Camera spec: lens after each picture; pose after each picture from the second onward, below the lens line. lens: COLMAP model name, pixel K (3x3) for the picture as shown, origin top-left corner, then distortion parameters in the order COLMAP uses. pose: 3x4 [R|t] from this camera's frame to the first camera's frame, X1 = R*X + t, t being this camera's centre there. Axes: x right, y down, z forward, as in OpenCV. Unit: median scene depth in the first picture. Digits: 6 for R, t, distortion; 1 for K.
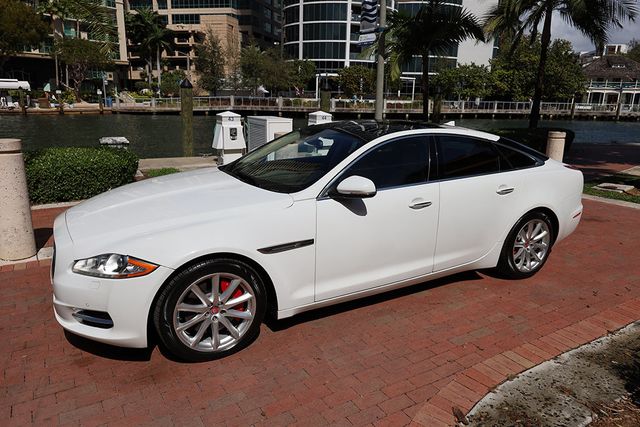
lens RADIAL K [[448.4, 0, 320.0], [0, 448.4, 213.5], [0, 0, 1]] dist [0.002680, -0.000597]
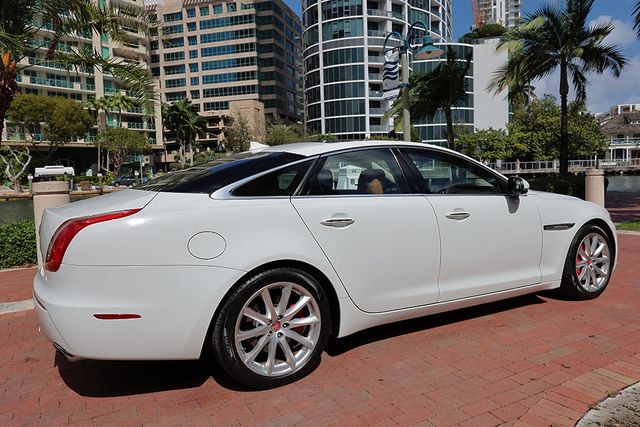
lens RADIAL K [[444.4, 0, 318.4], [0, 444.4, 202.4], [0, 0, 1]] dist [-0.001094, 0.002797]
pose [[0.997152, -0.048599, -0.057674, -0.038043], [0.037272, 0.982341, -0.183348, 0.088866], [0.065566, 0.180676, 0.981355, 0.046179]]
